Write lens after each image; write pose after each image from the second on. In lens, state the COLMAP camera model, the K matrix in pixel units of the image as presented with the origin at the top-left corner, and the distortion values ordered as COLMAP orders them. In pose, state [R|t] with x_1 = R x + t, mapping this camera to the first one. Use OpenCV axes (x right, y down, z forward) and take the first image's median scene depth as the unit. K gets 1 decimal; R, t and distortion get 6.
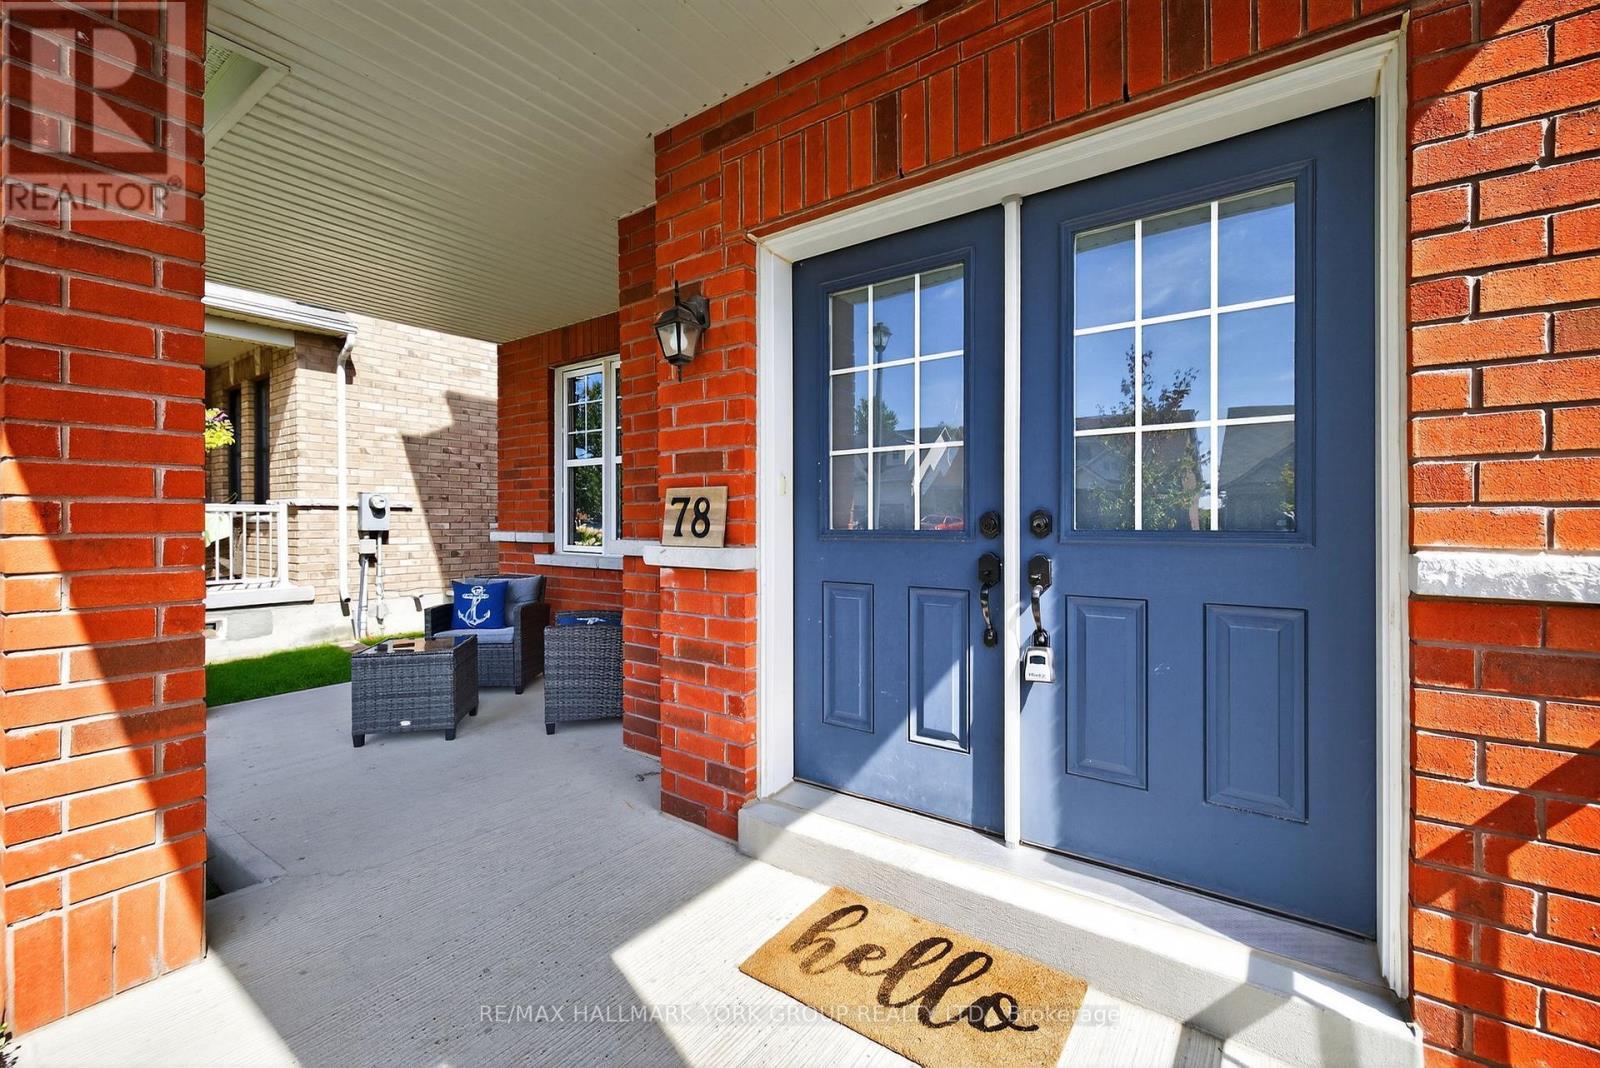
lens RADIAL K [[669.3, 0, 795.4], [0, 669.3, 523.3], [0, 0, 1]] dist [0.000645, 0.000475]
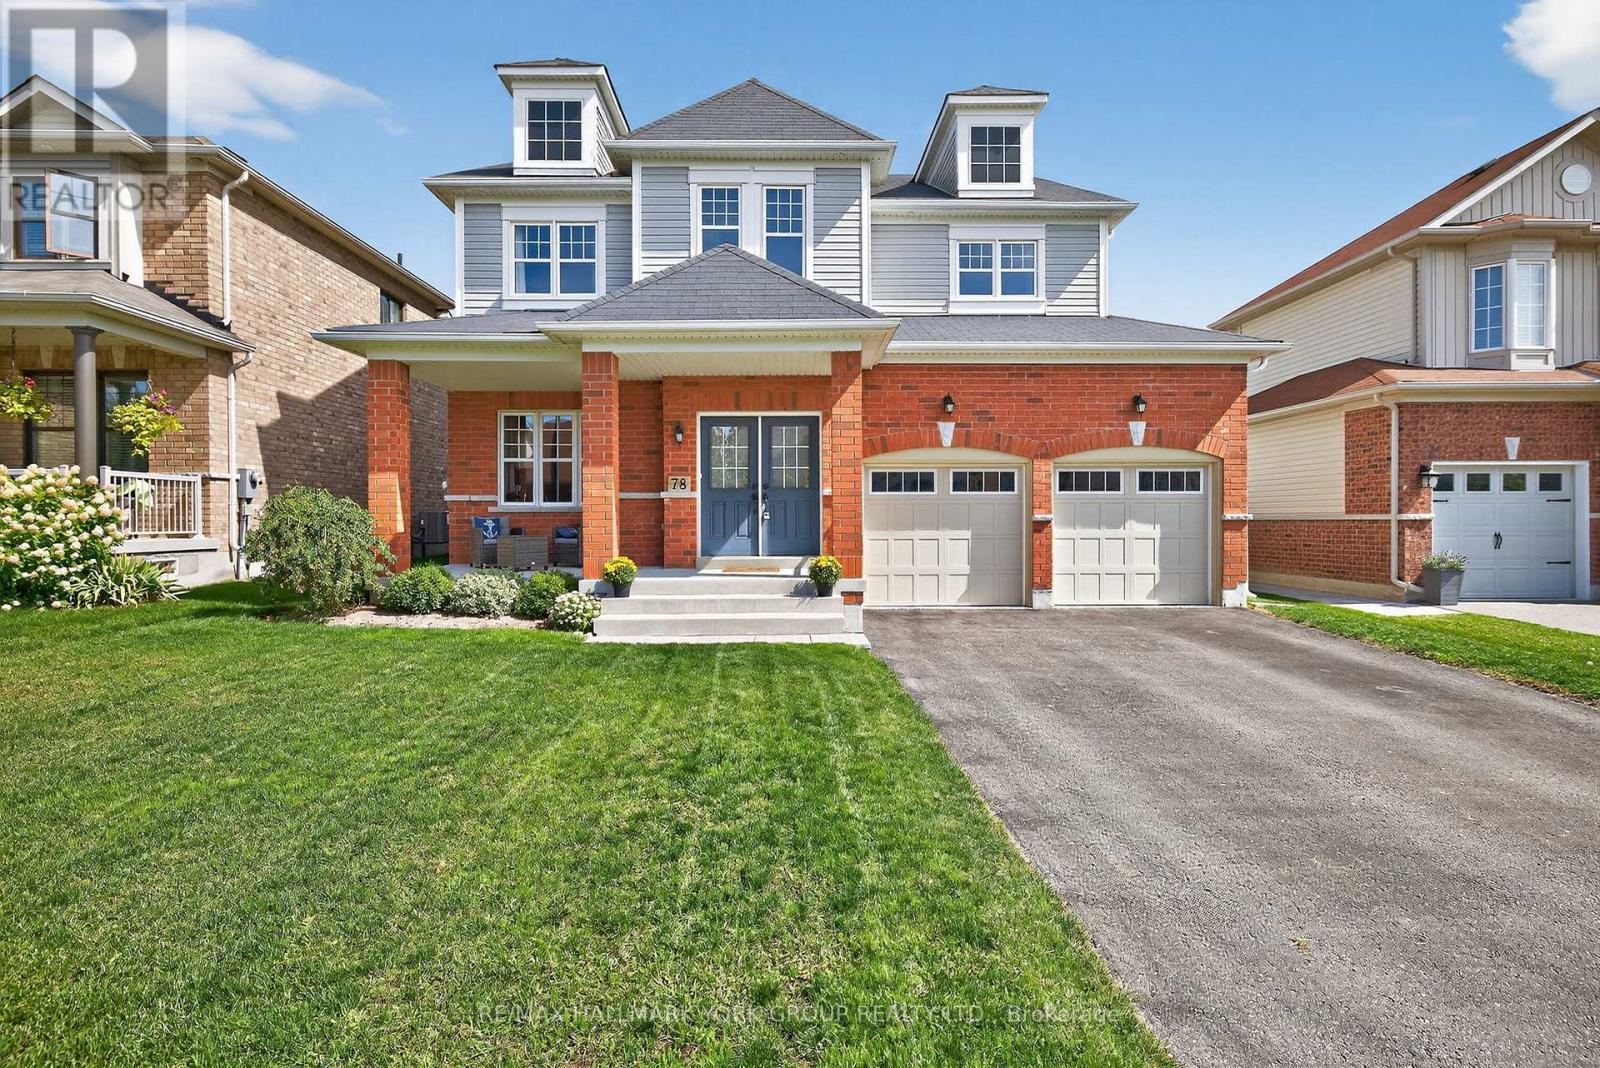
lens RADIAL K [[673.7, 0, 794.4], [0, 673.7, 521.5], [0, 0, 1]] dist [0.005656, -0.000091]
pose [[0.802669, -0.002750, 0.596418, -1.840116], [0.003118, 0.999995, 0.000414, 0.197150], [-0.596417, 0.001527, 0.802674, -2.340365]]
